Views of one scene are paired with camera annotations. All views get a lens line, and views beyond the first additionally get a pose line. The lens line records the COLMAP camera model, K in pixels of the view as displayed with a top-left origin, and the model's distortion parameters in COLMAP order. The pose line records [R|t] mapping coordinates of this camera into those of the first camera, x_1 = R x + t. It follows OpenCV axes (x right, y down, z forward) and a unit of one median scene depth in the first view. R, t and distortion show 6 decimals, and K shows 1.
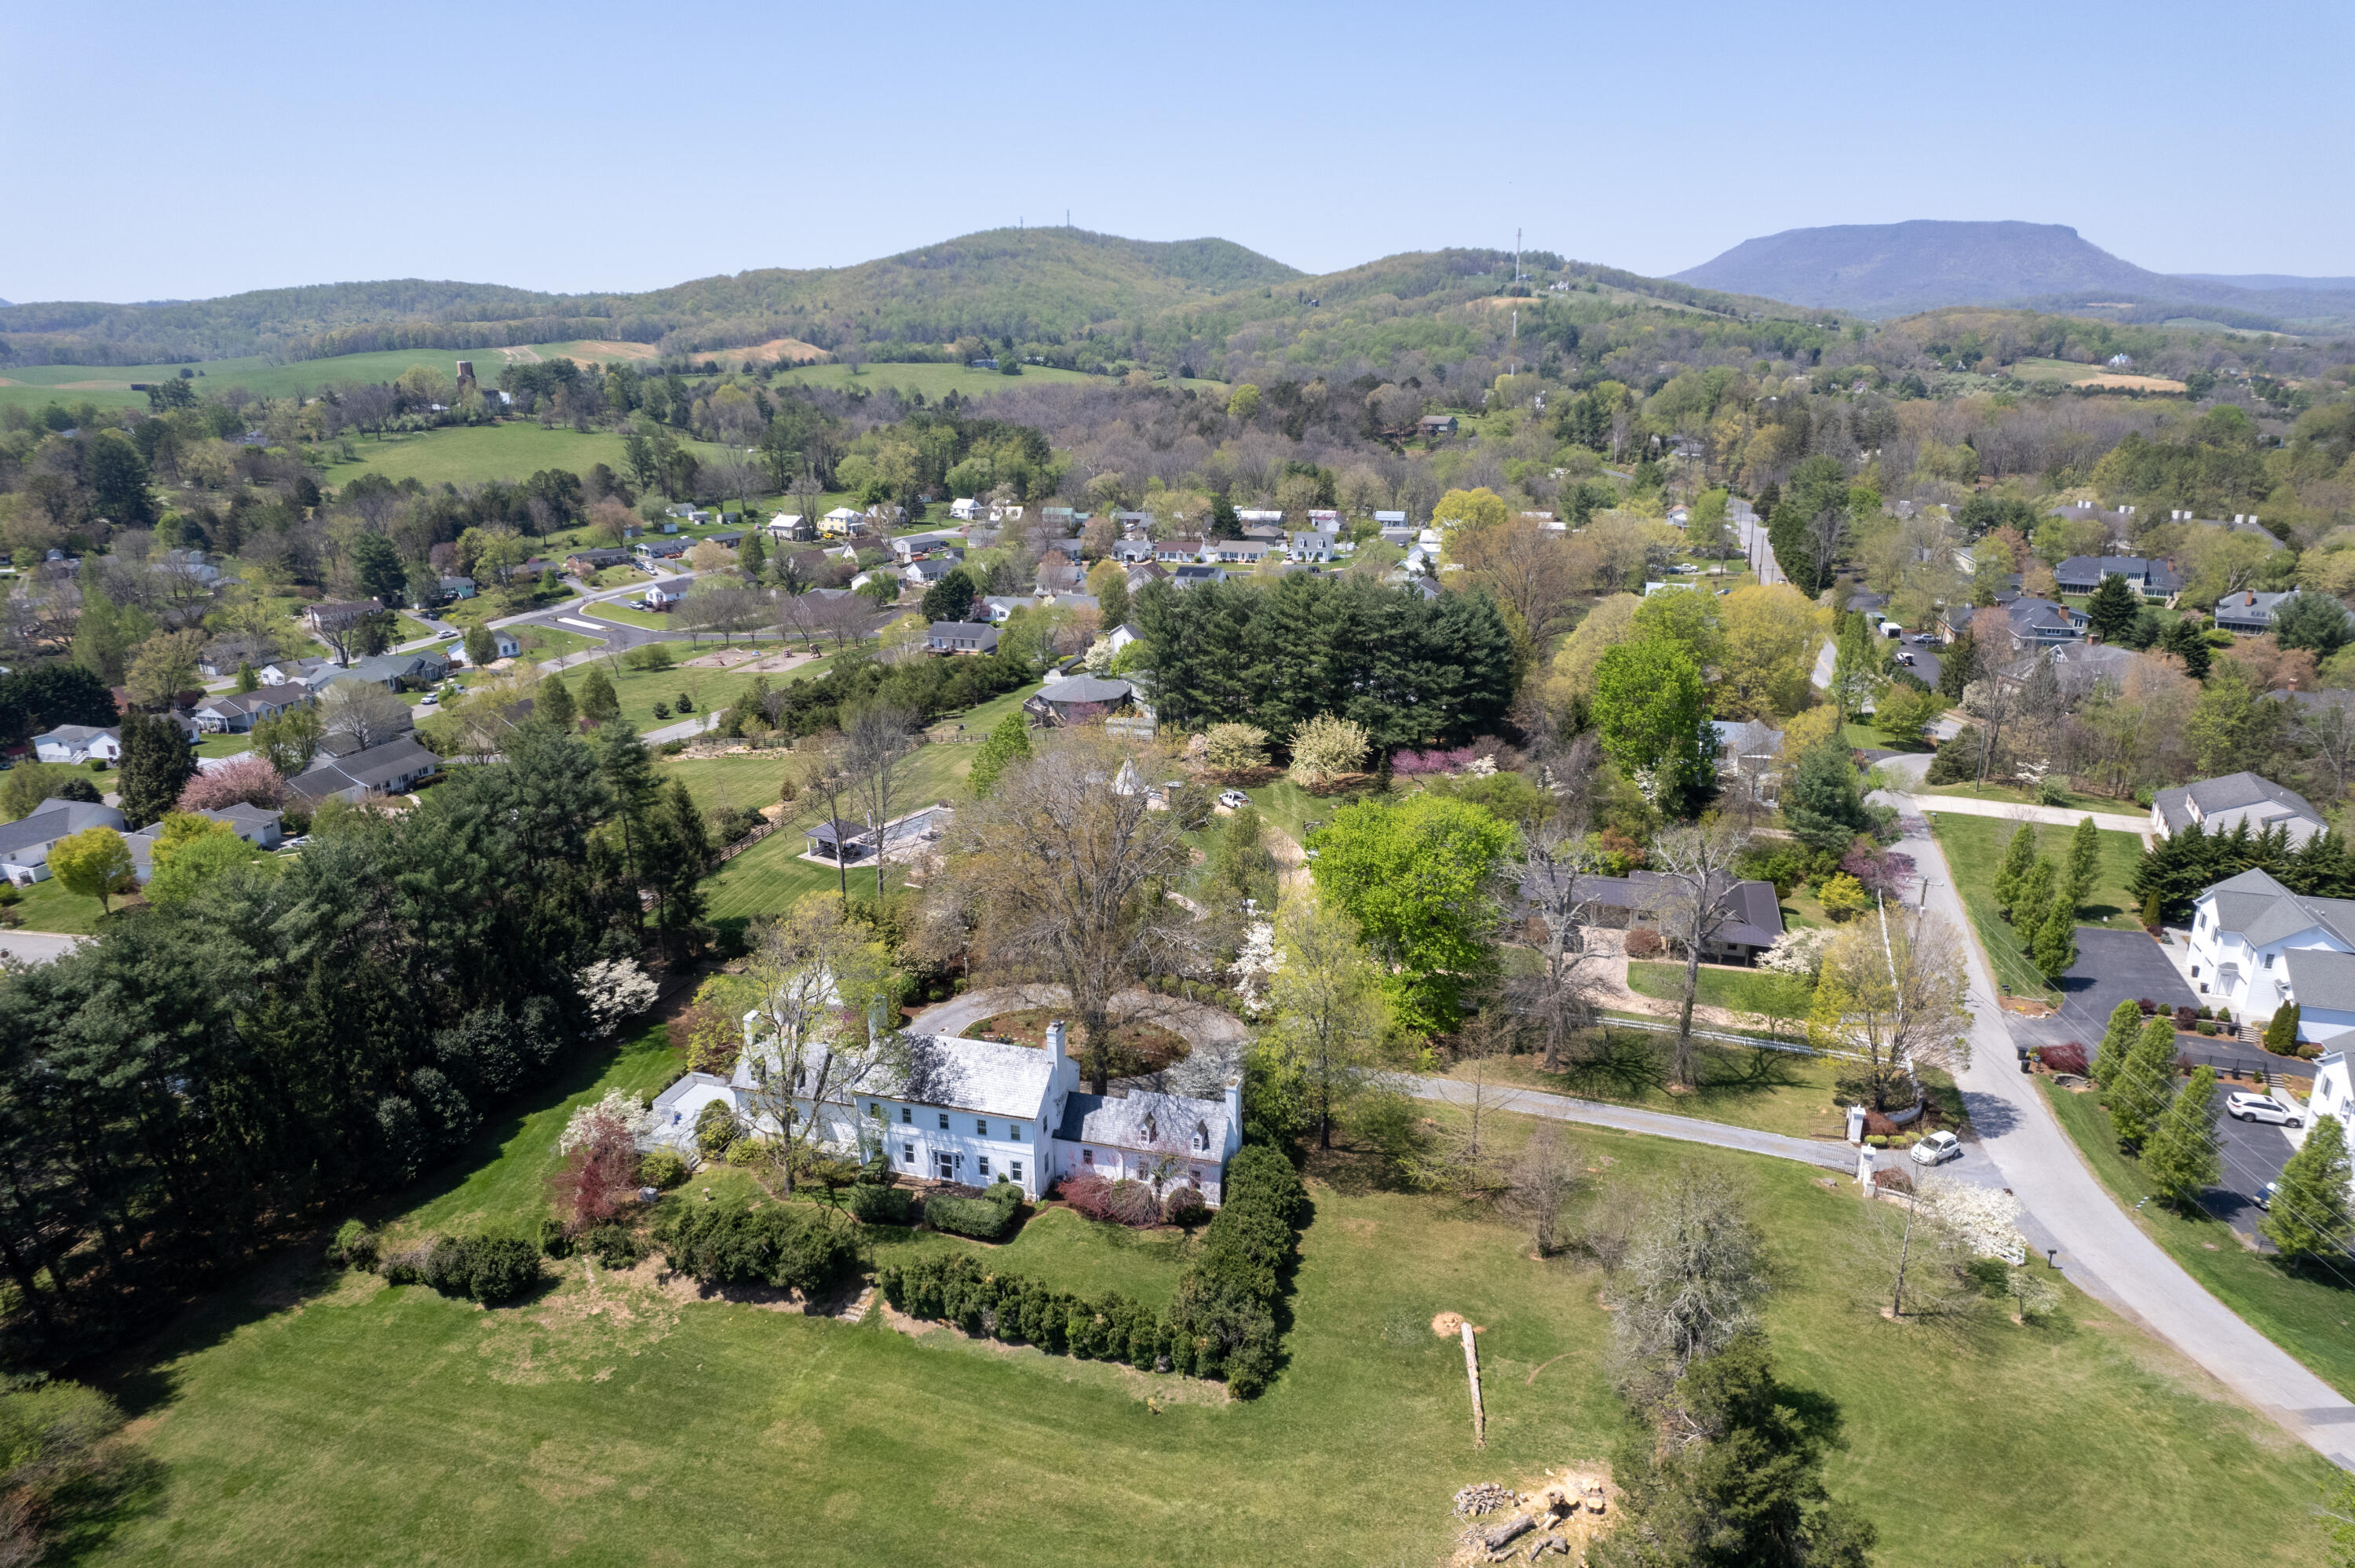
lens RADIAL K [[1509.8, 0, 1183.3], [0, 1509.8, 783.3], [0, 0, 1]] dist [-0.075035, 0.068375]
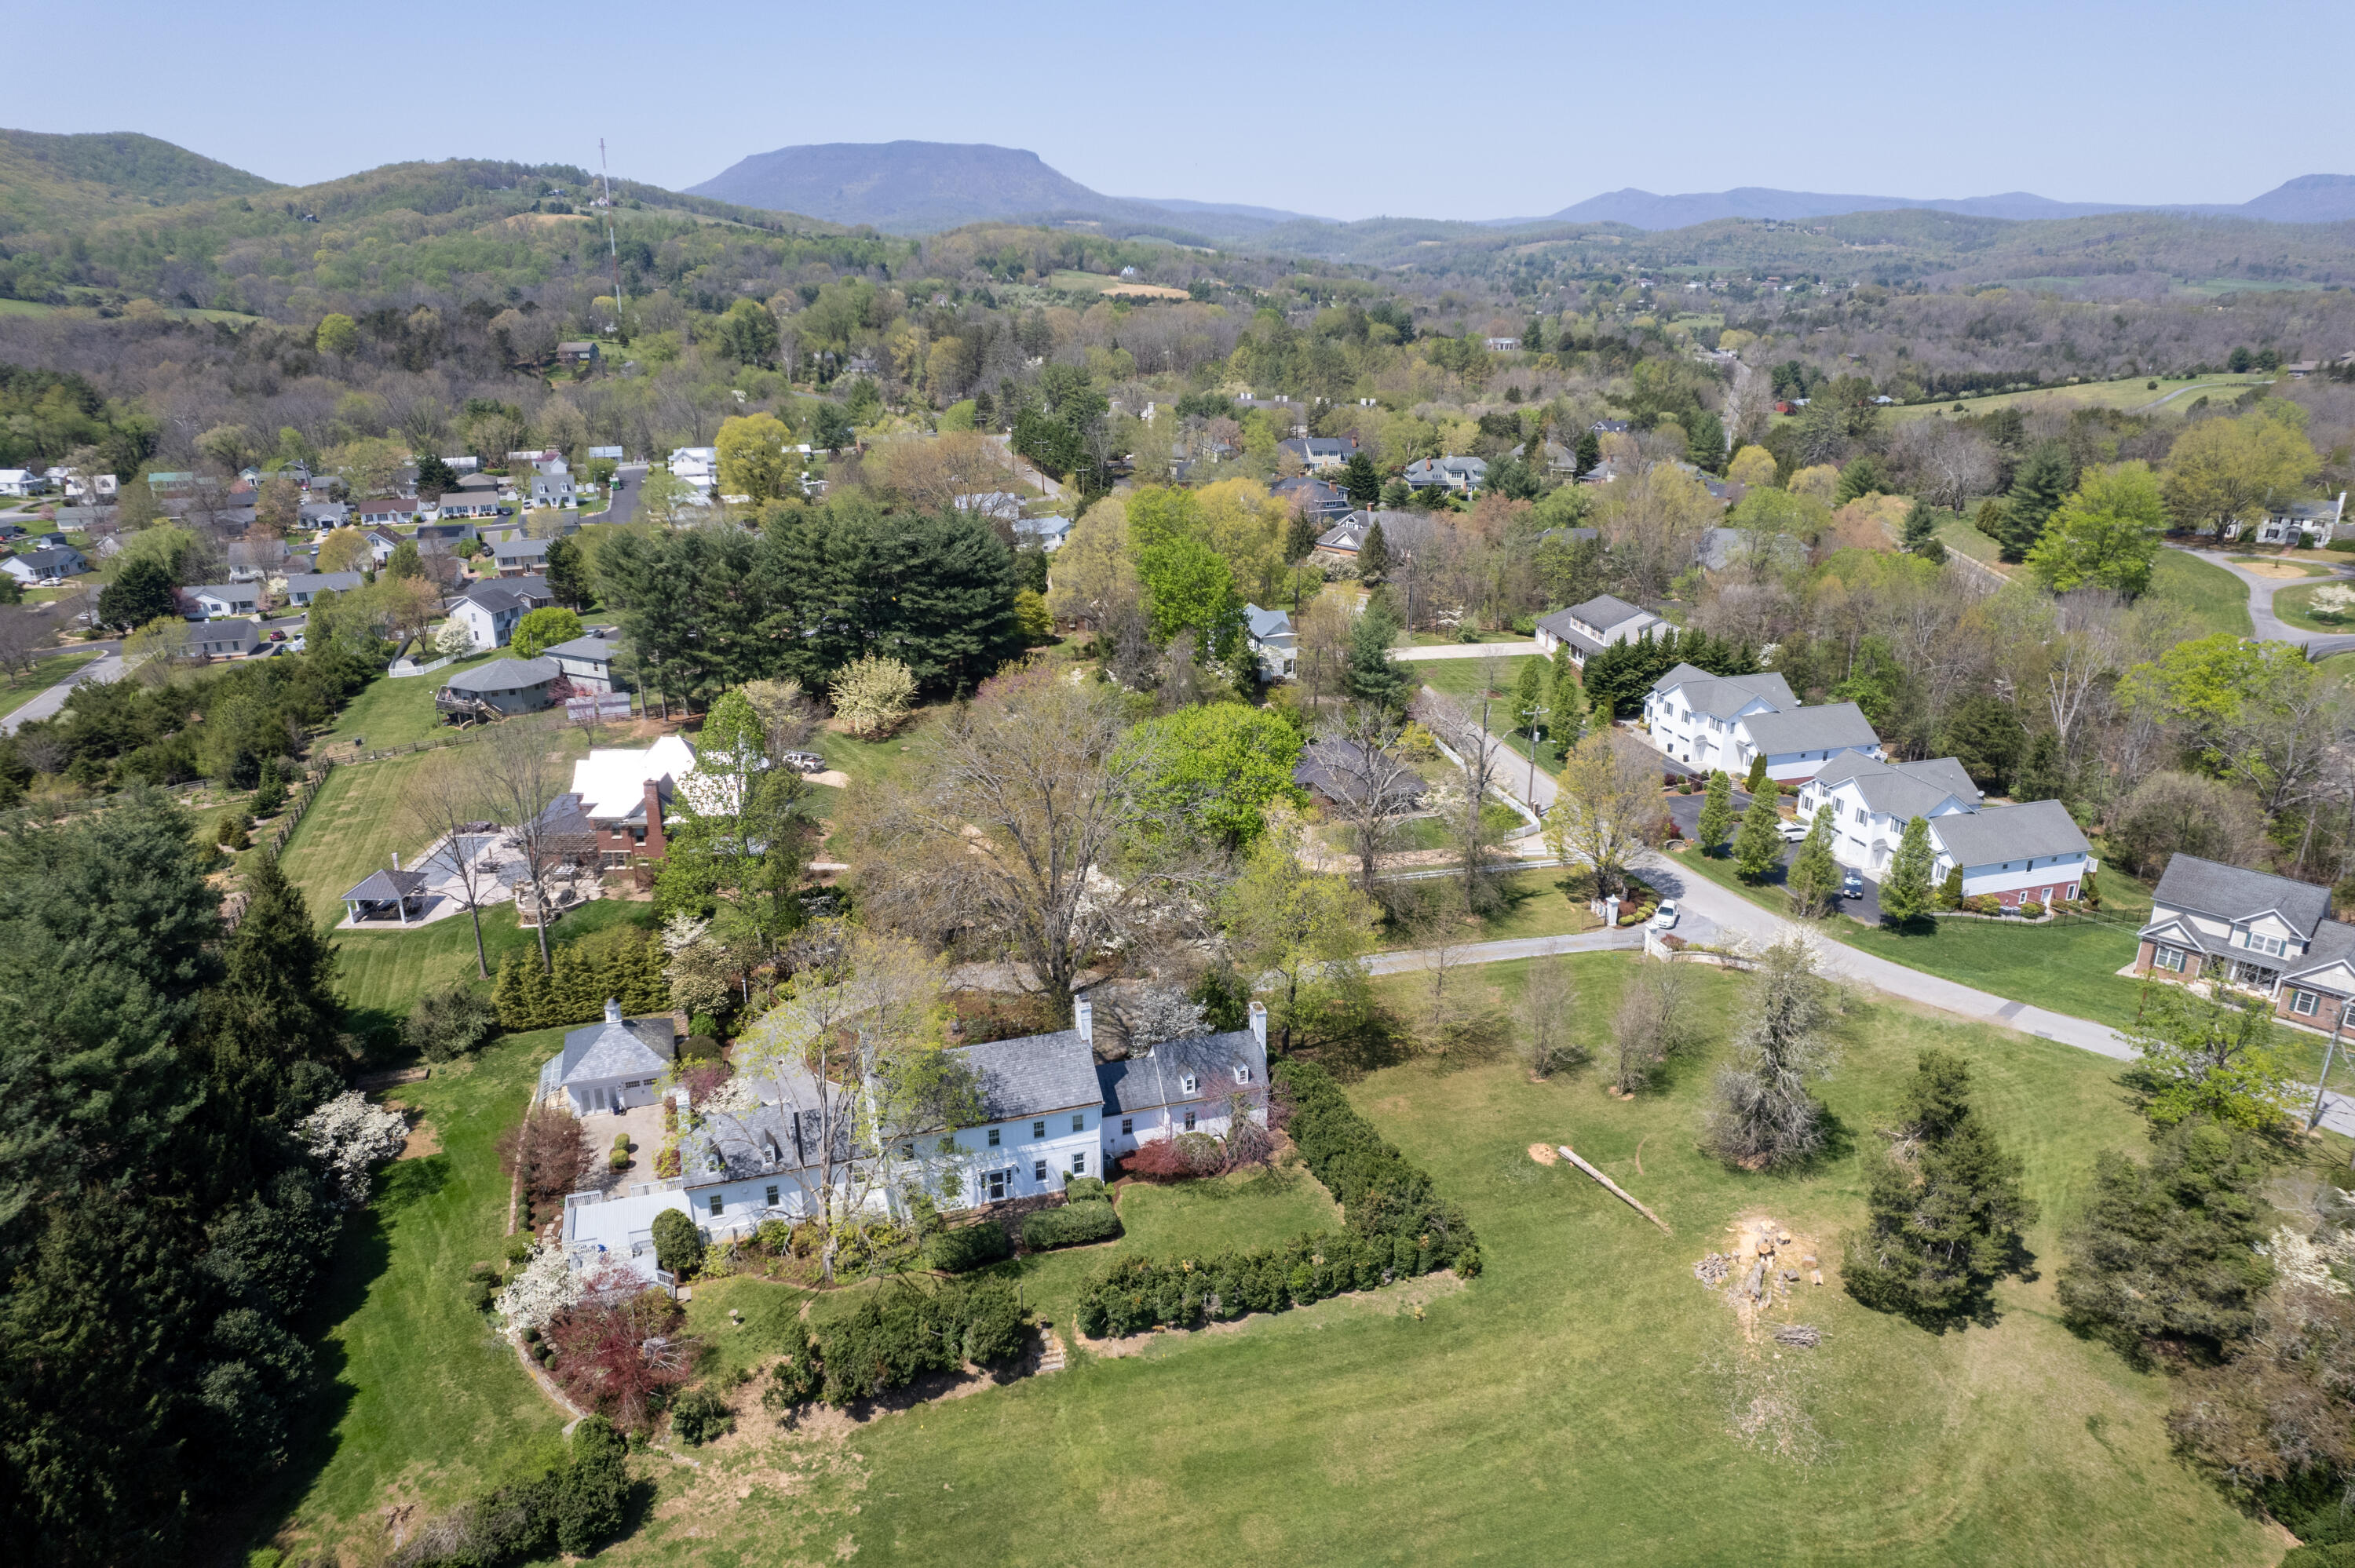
lens RADIAL K [[1509.8, 0, 1183.6], [0, 1509.8, 784.4], [0, 0, 1]] dist [-0.075035, 0.068375]
pose [[0.817835, -0.187431, 0.544072, -0.271668], [0.159594, 0.982258, 0.098487, -0.027279], [-0.552879, 0.006285, 0.833238, 0.100255]]
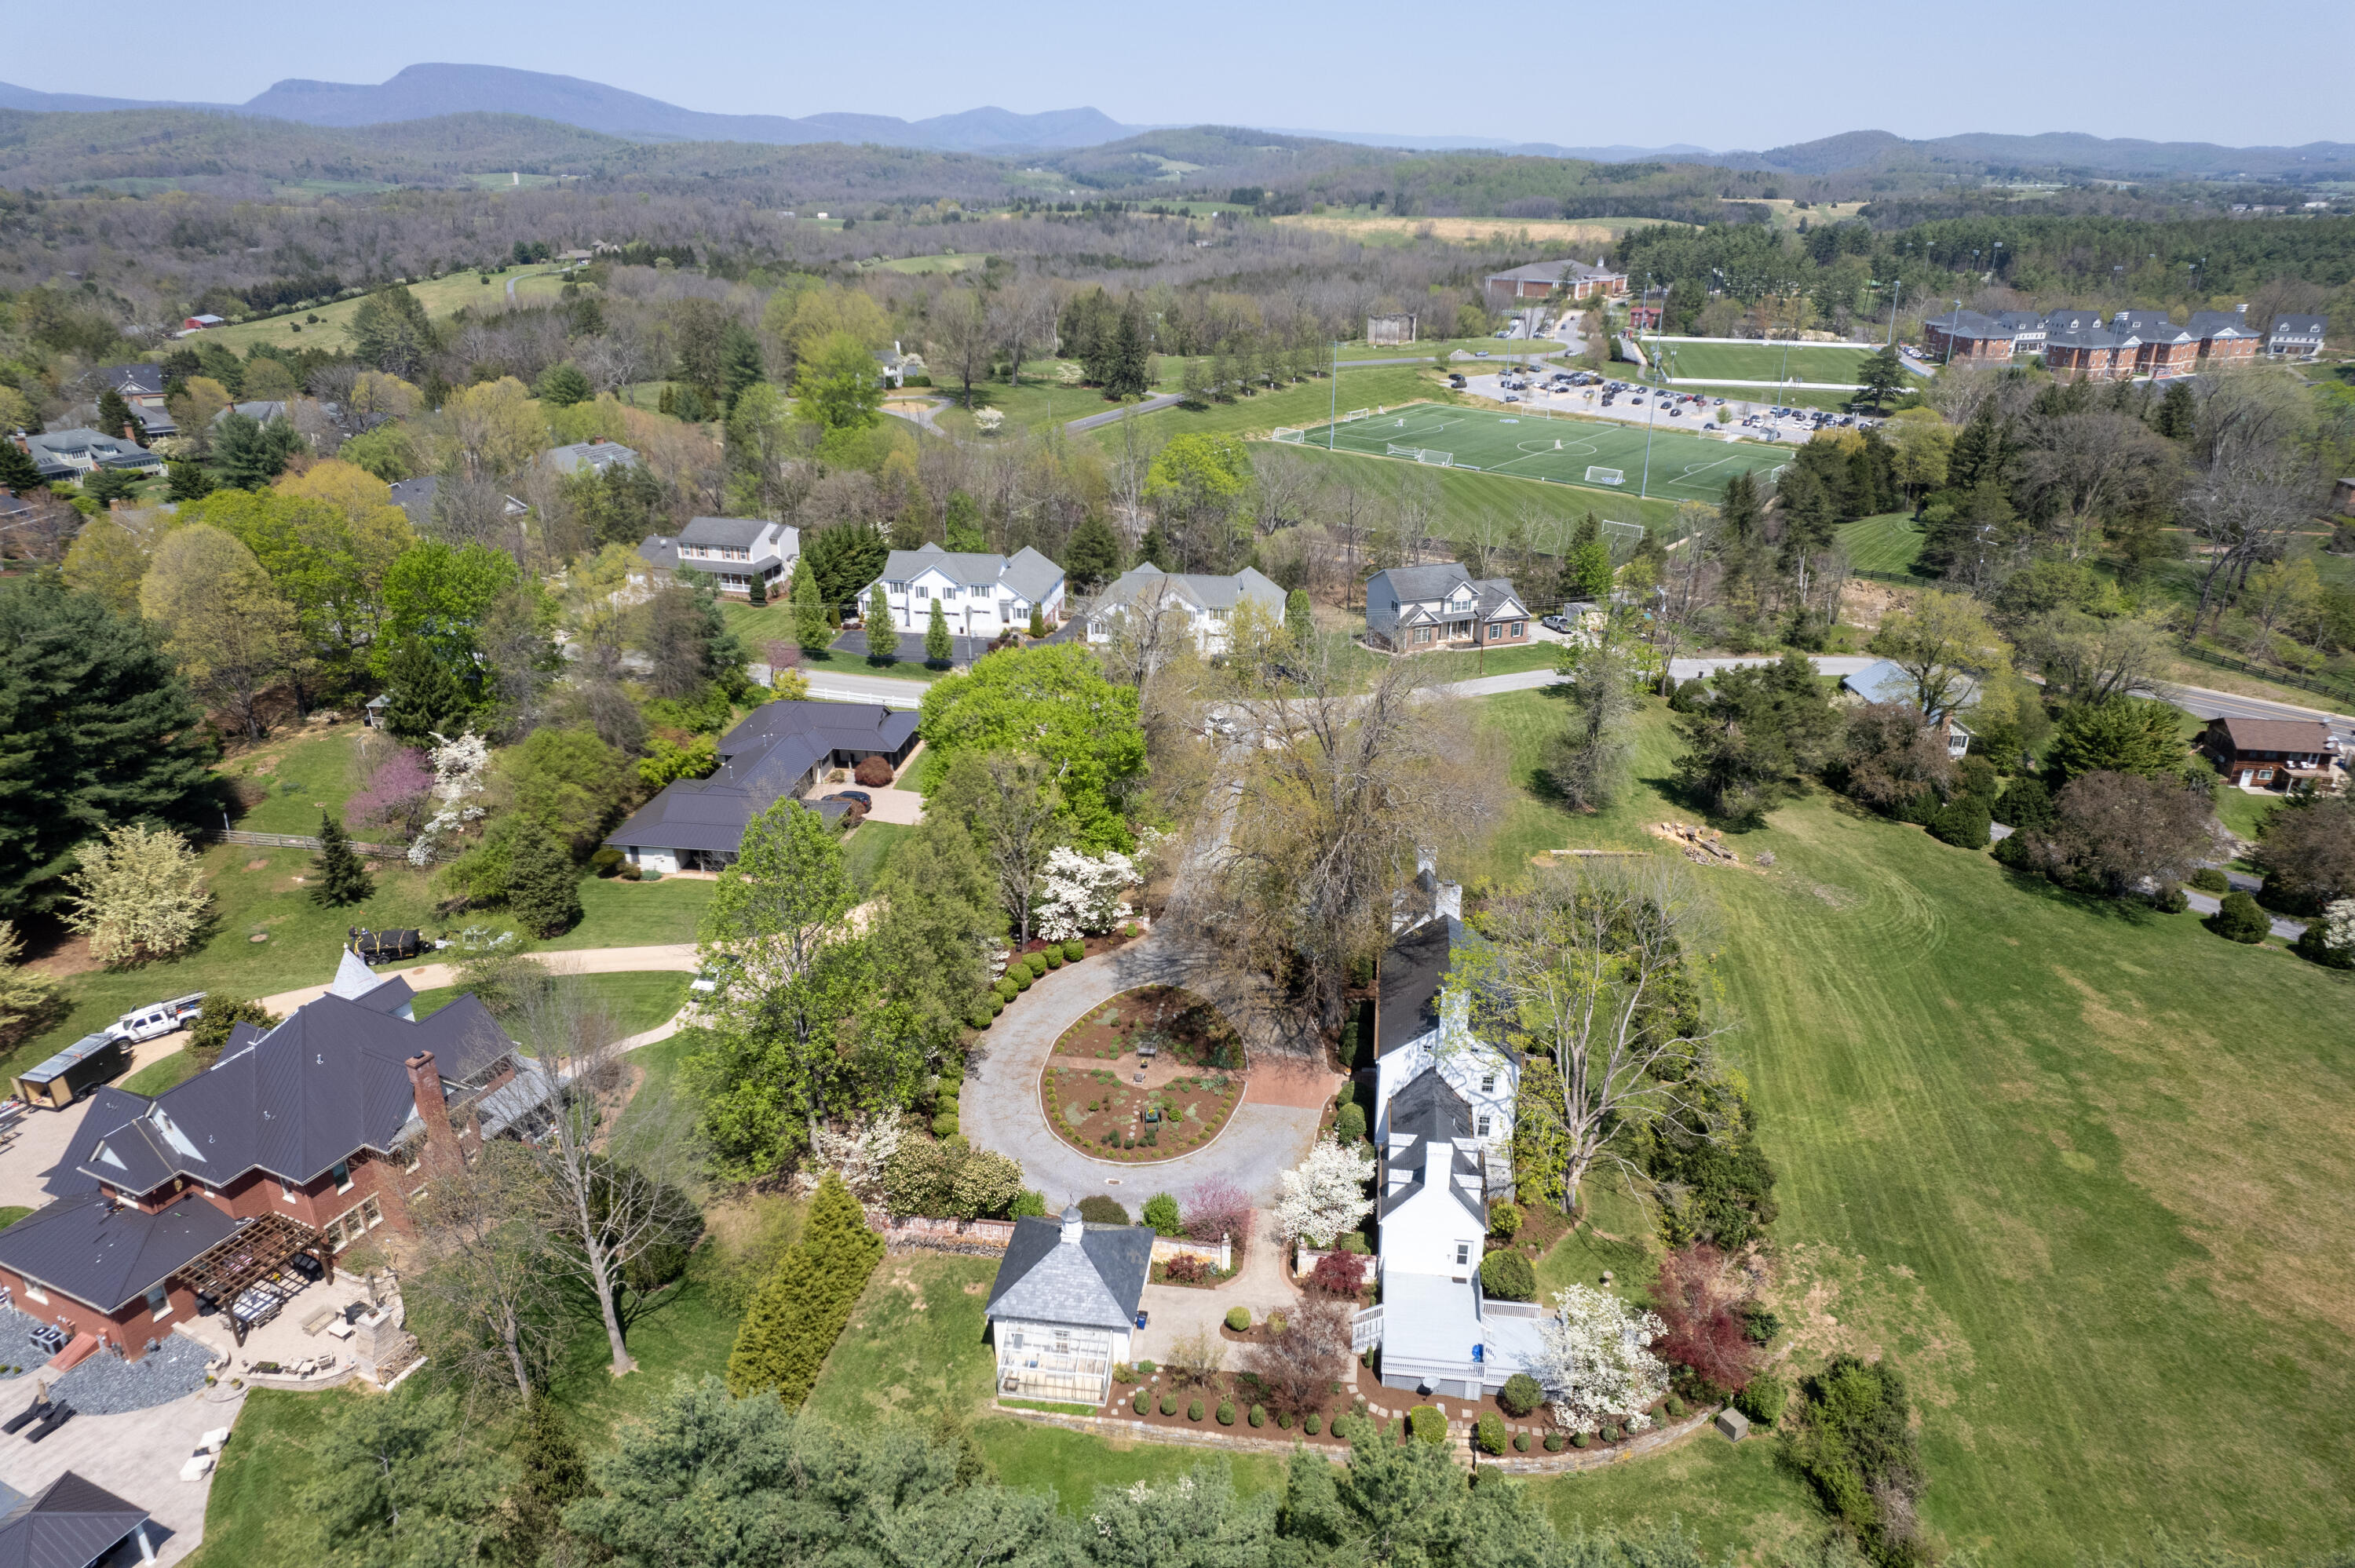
lens RADIAL K [[1509.8, 0, 1188.7], [0, 1509.8, 782.2], [0, 0, 1]] dist [-0.075035, 0.068375]
pose [[-0.166354, -0.375747, 0.911669, -0.482519], [0.277008, 0.869513, 0.408918, -0.179011], [-0.946358, 0.320565, -0.040562, 0.620430]]
